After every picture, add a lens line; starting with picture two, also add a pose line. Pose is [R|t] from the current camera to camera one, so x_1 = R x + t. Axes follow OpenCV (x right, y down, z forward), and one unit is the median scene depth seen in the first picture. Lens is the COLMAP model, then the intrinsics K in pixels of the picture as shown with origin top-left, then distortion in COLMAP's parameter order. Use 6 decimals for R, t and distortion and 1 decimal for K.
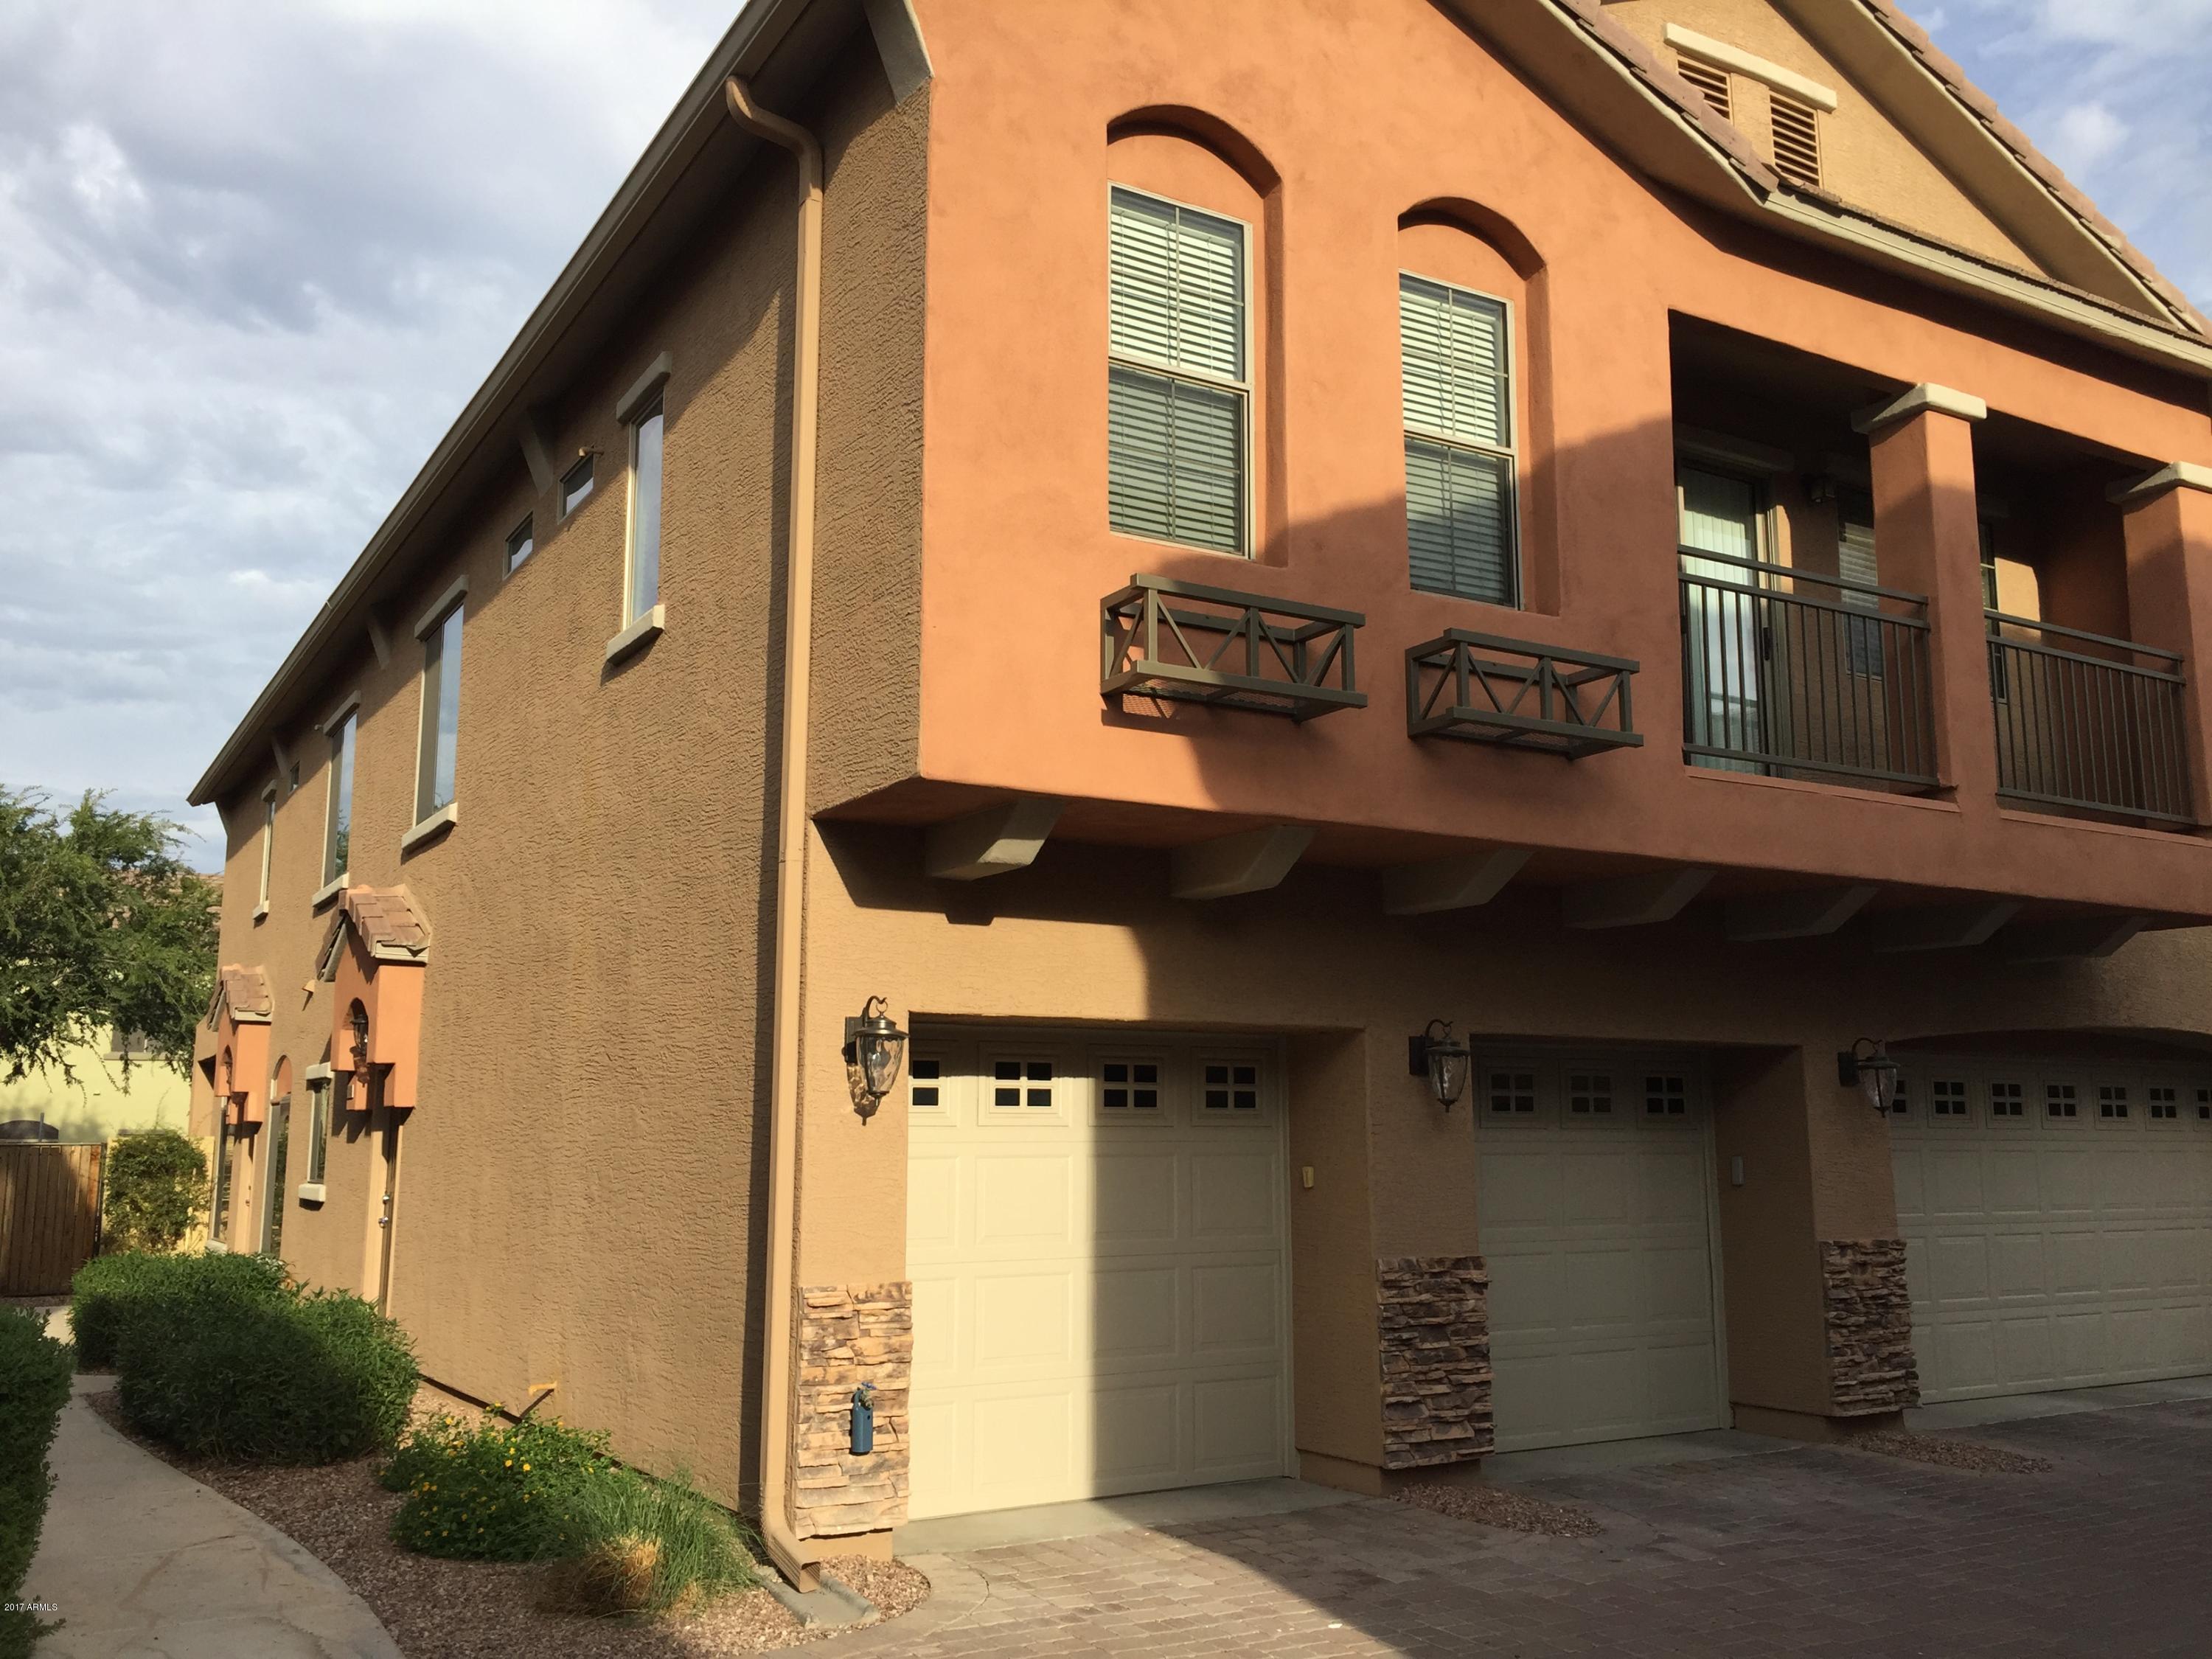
lens RADIAL K [[1887.4, 0, 1102.3], [0, 1887.4, 818.1], [0, 0, 1]] dist [0.085238, -0.112097]
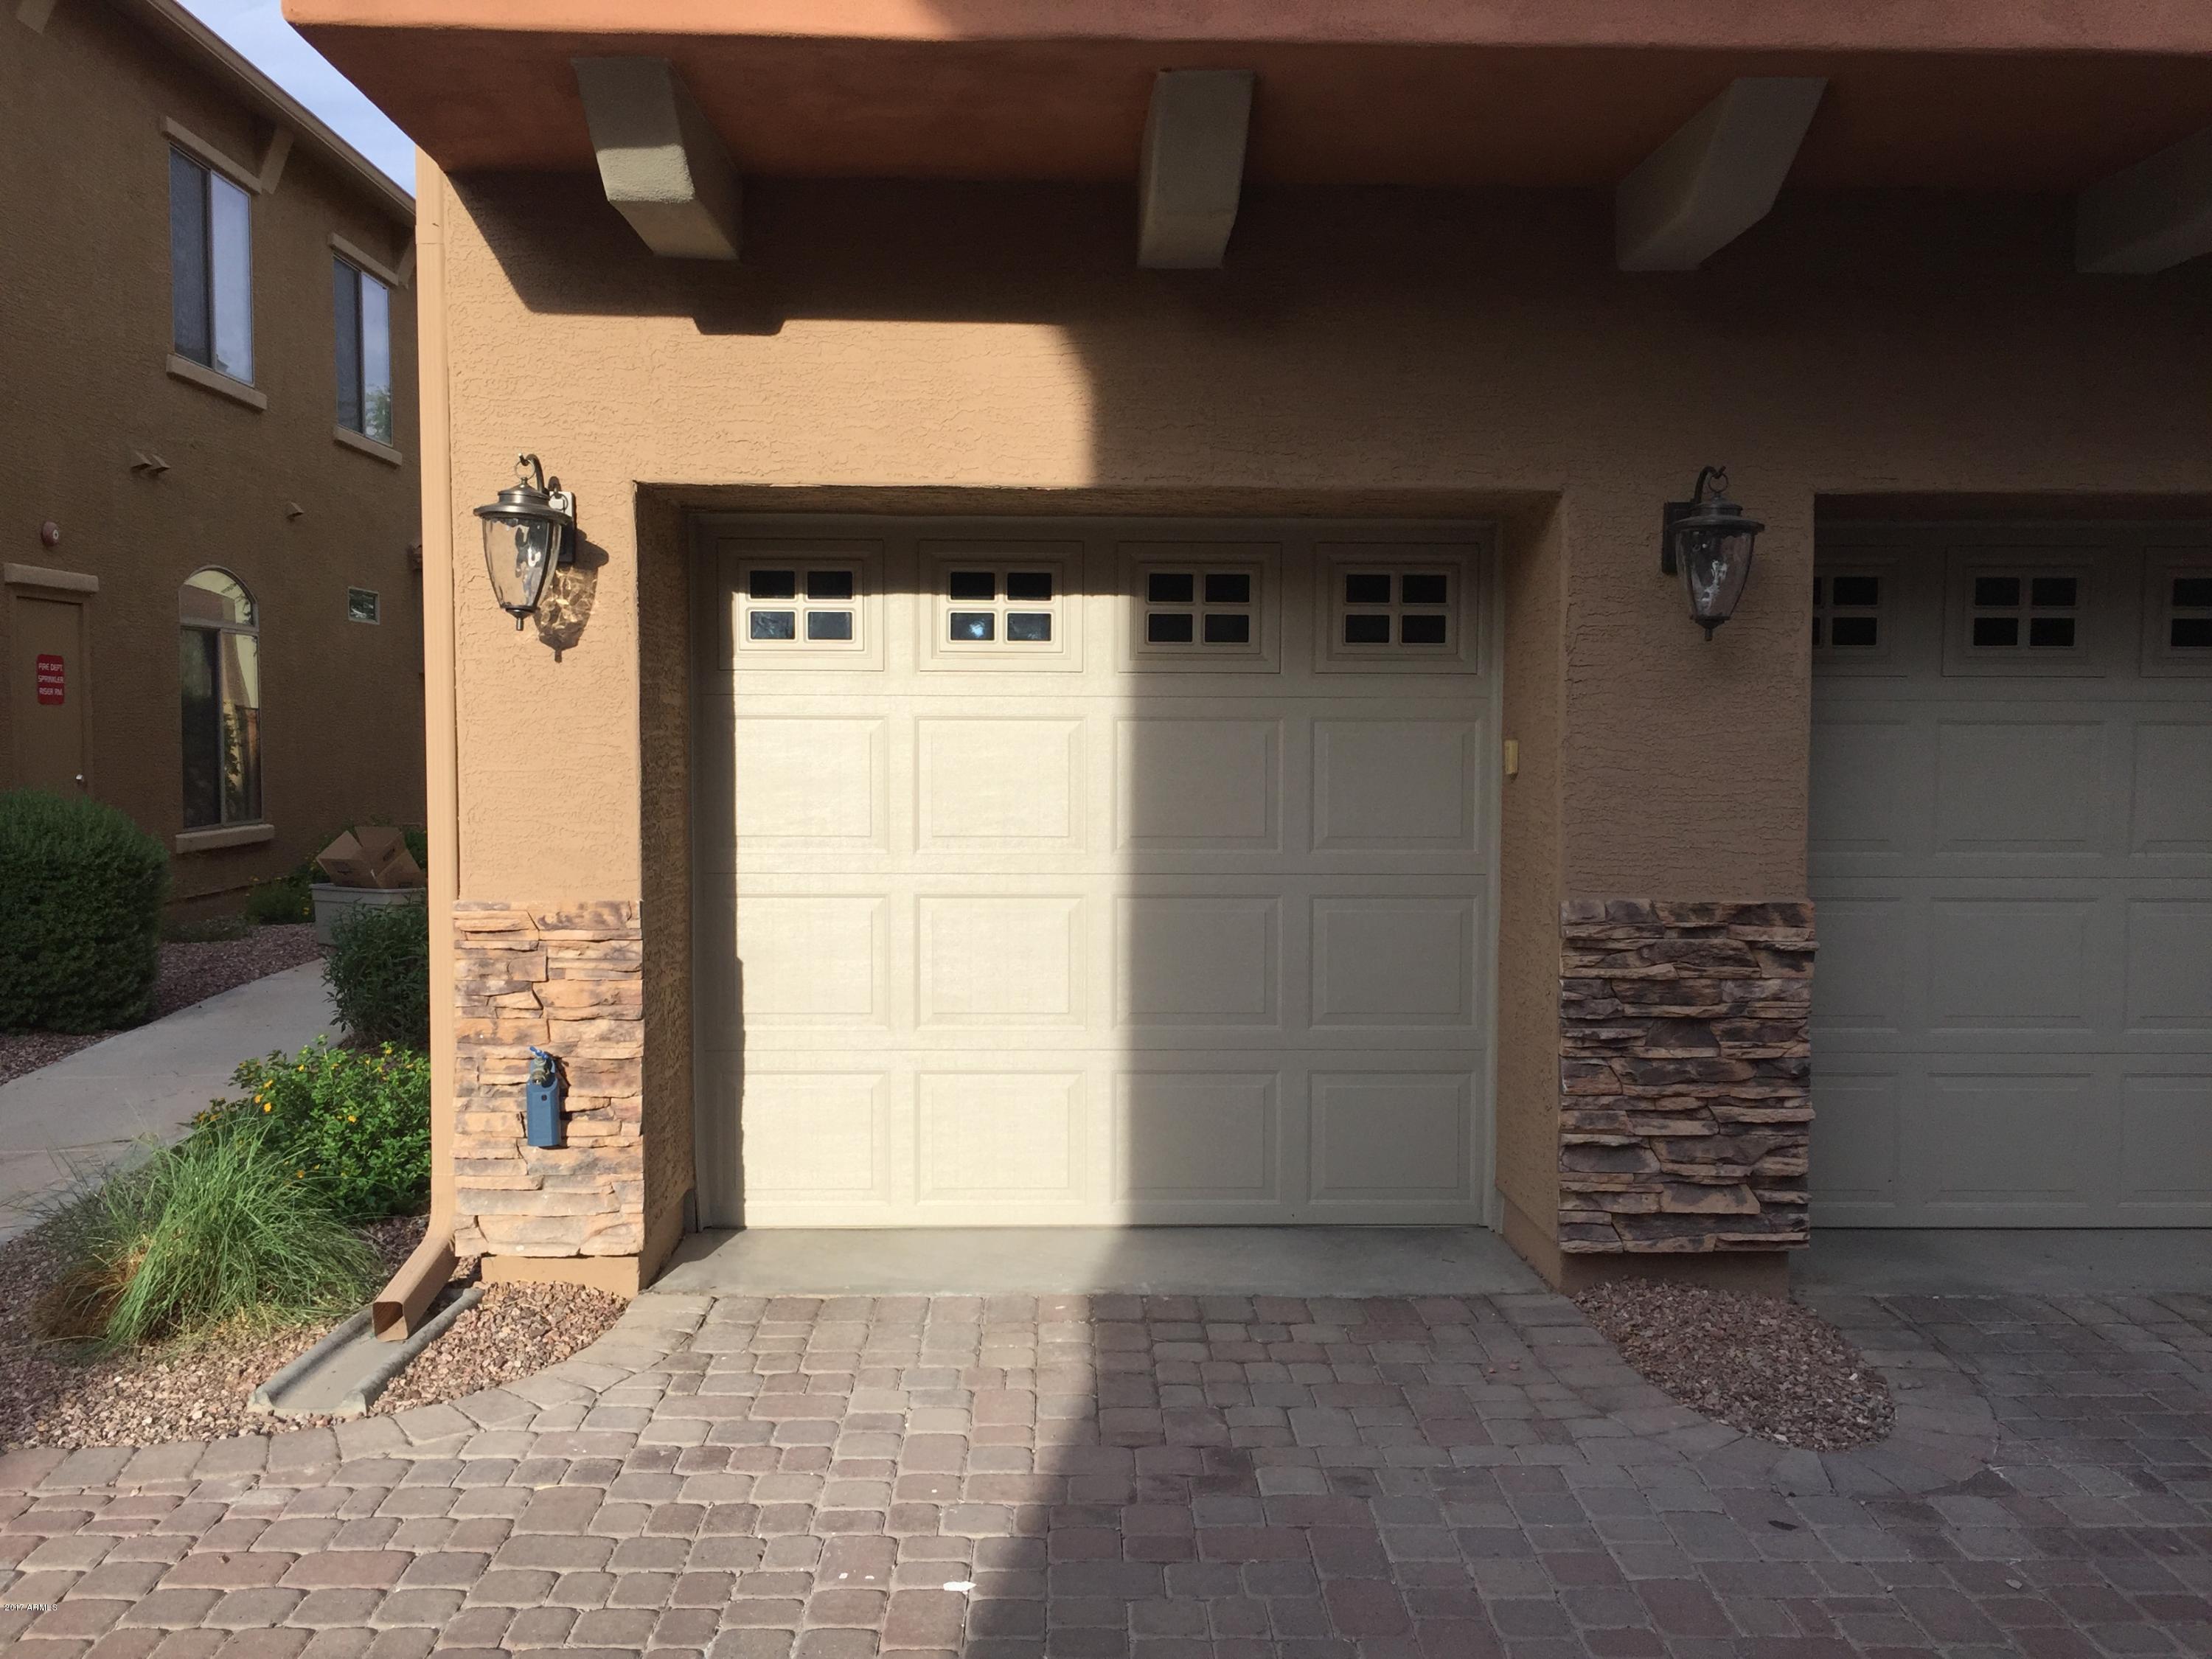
lens RADIAL K [[1887.4, 0, 1102.3], [0, 1887.4, 818.1], [0, 0, 1]] dist [0.085238, -0.112097]
pose [[0.868920, 0.033036, -0.493848, 0.301496], [0.075791, 0.977122, 0.198718, 0.085714], [0.489115, -0.210099, 0.846537, 0.458670]]
